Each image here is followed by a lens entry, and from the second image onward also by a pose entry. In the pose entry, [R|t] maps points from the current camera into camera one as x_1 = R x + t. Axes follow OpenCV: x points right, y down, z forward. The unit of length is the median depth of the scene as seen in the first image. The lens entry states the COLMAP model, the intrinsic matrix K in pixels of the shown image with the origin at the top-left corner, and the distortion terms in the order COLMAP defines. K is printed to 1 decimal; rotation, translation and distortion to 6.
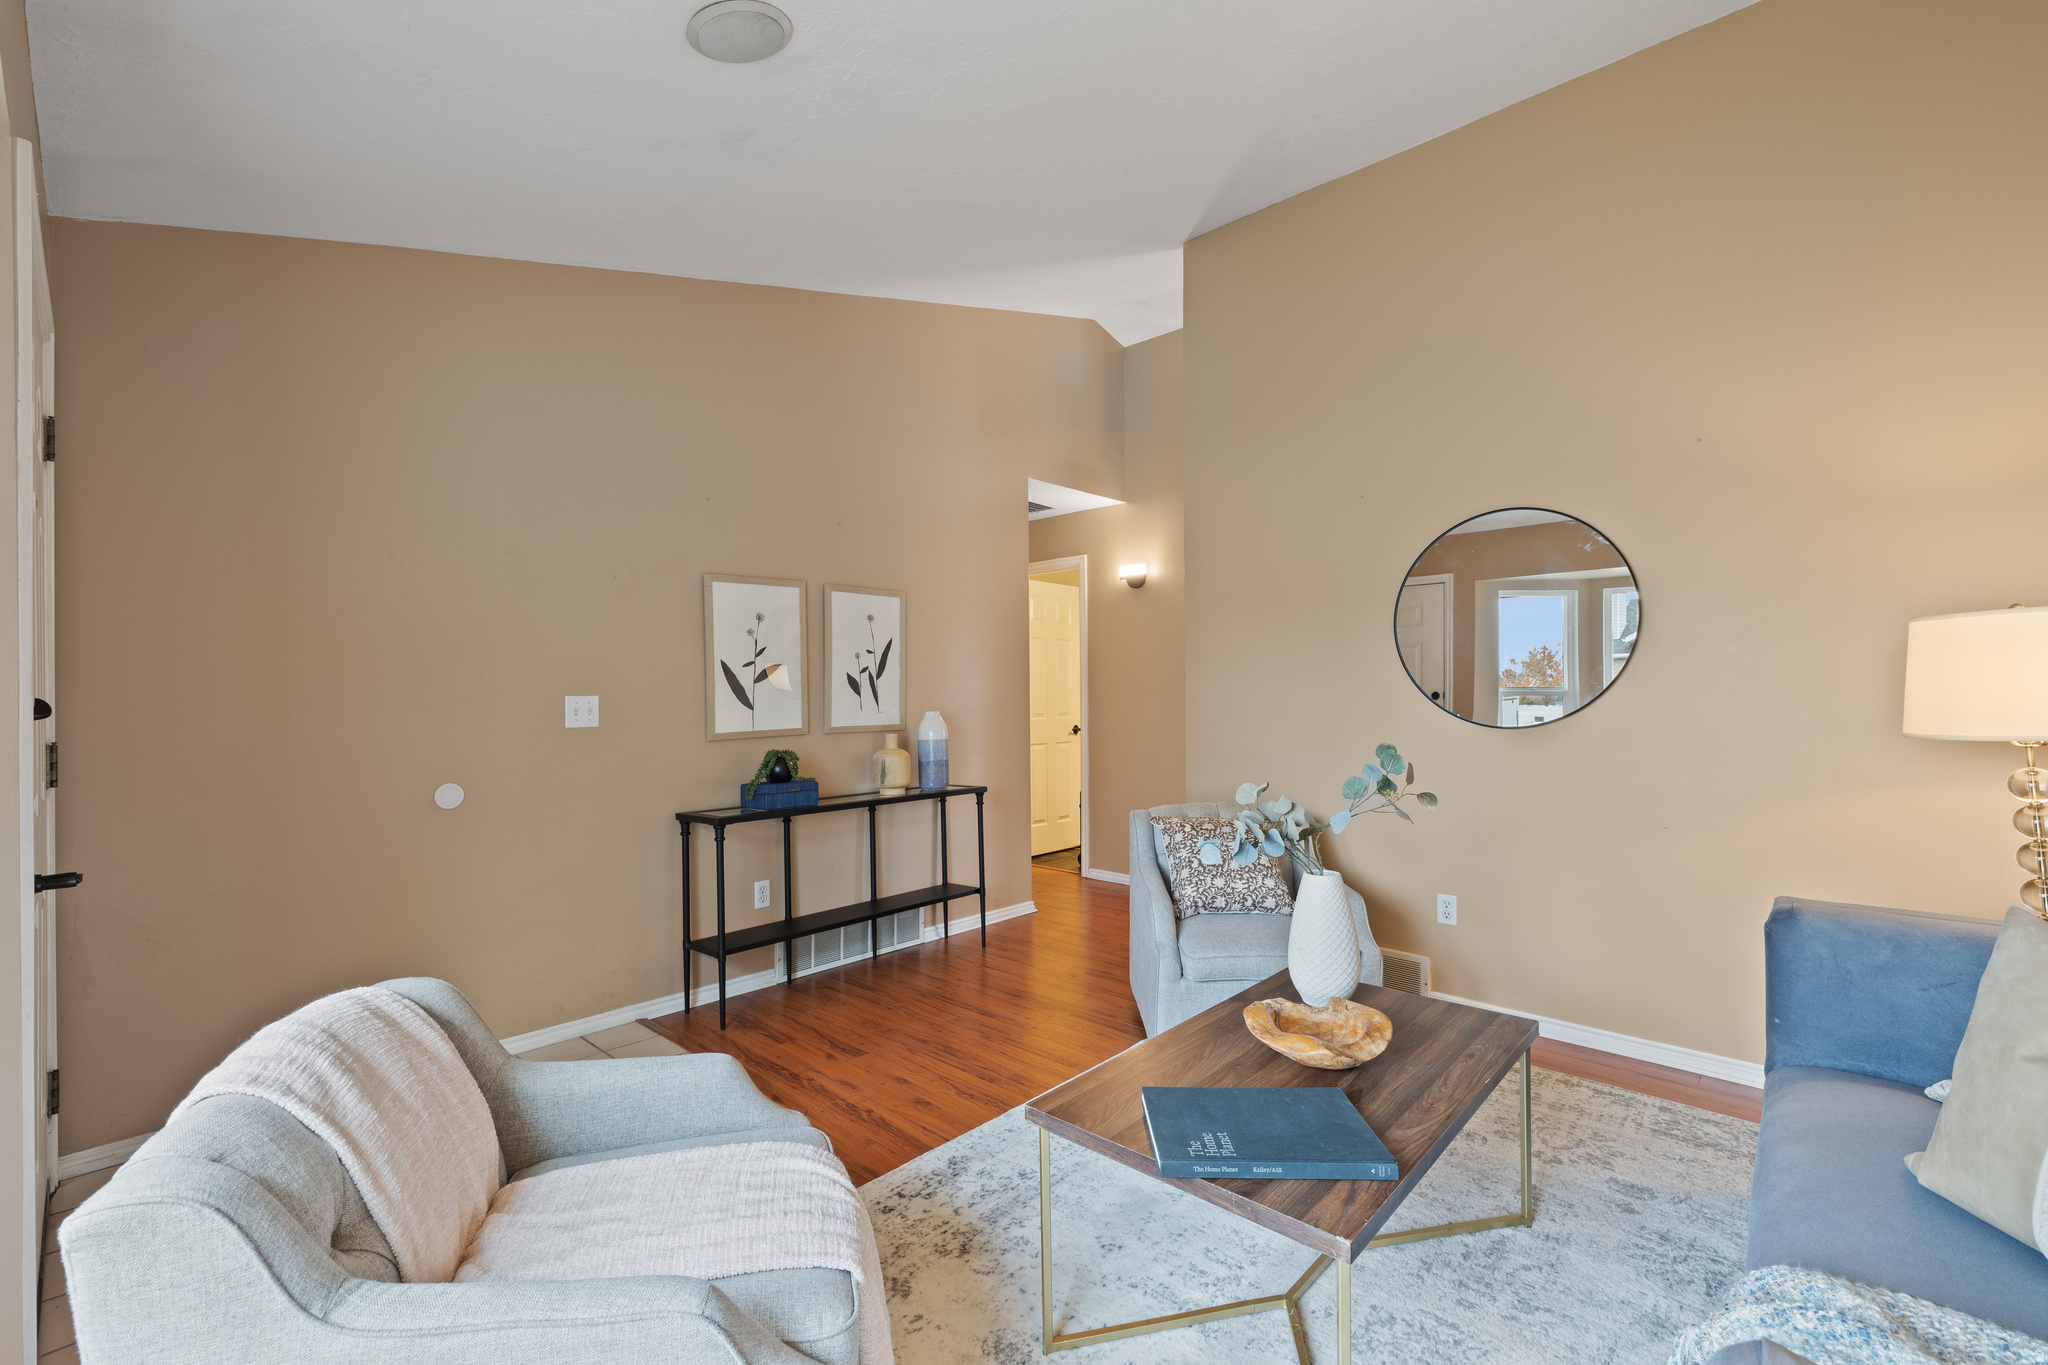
lens RADIAL K [[863.3, 0, 1030.9], [0, 863.3, 695.1], [0, 0, 1]] dist [0.002284, 0.000102]
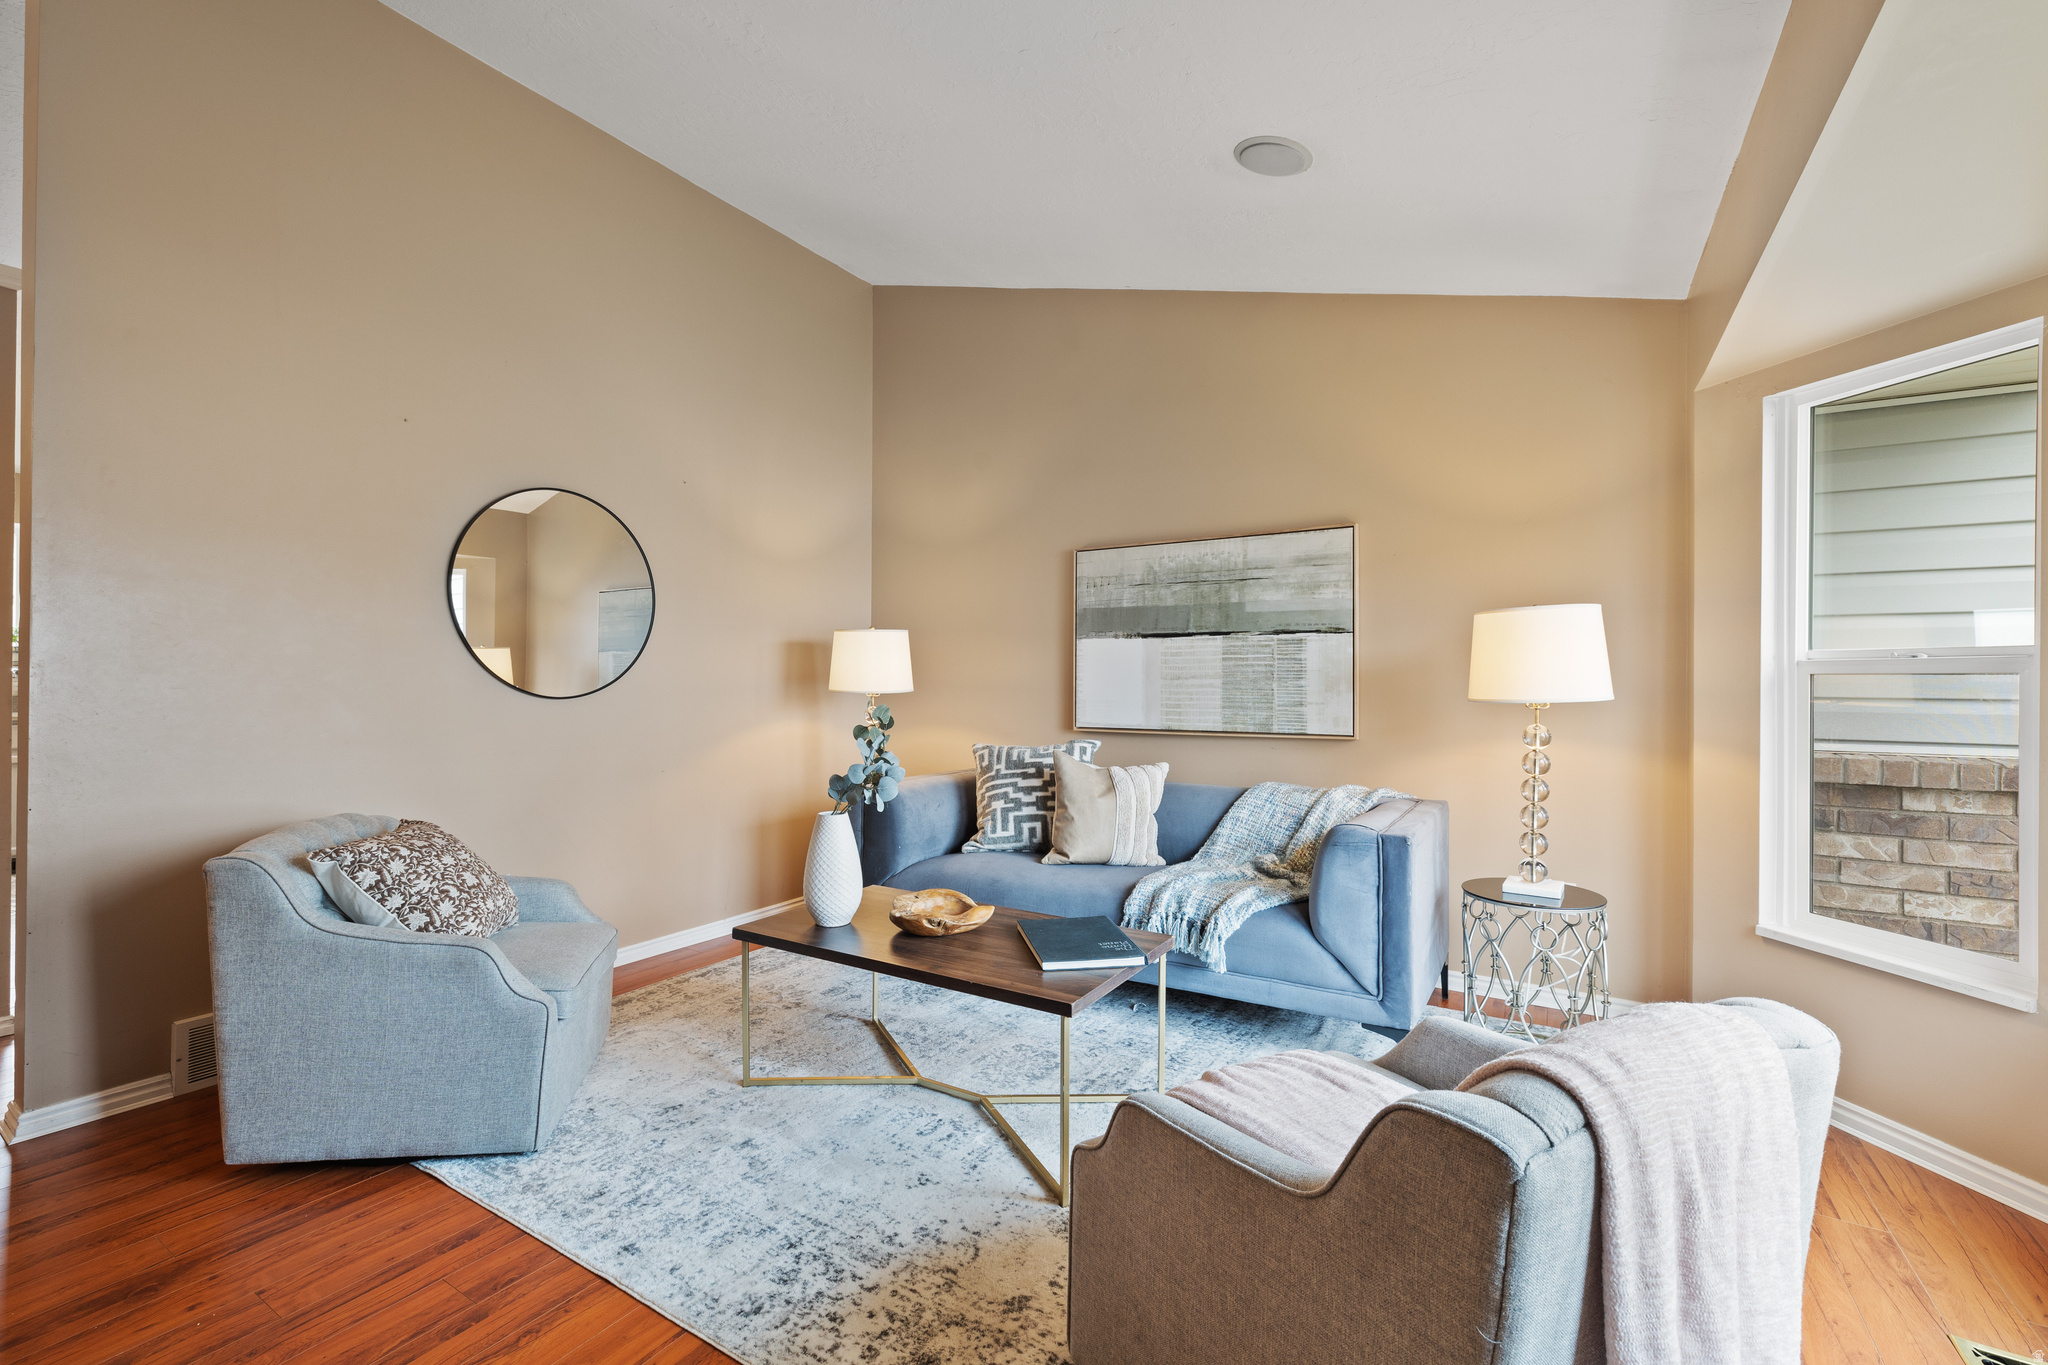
lens RADIAL K [[863.3, 0, 1041.1], [0, 863.3, 681.4], [0, 0, 1]] dist [0.002284, 0.000102]
pose [[-0.186948, -0.005134, 0.982356, -0.826046], [-0.007541, 0.999964, 0.003791, 0.020898], [-0.982341, -0.006699, -0.186980, 0.902840]]
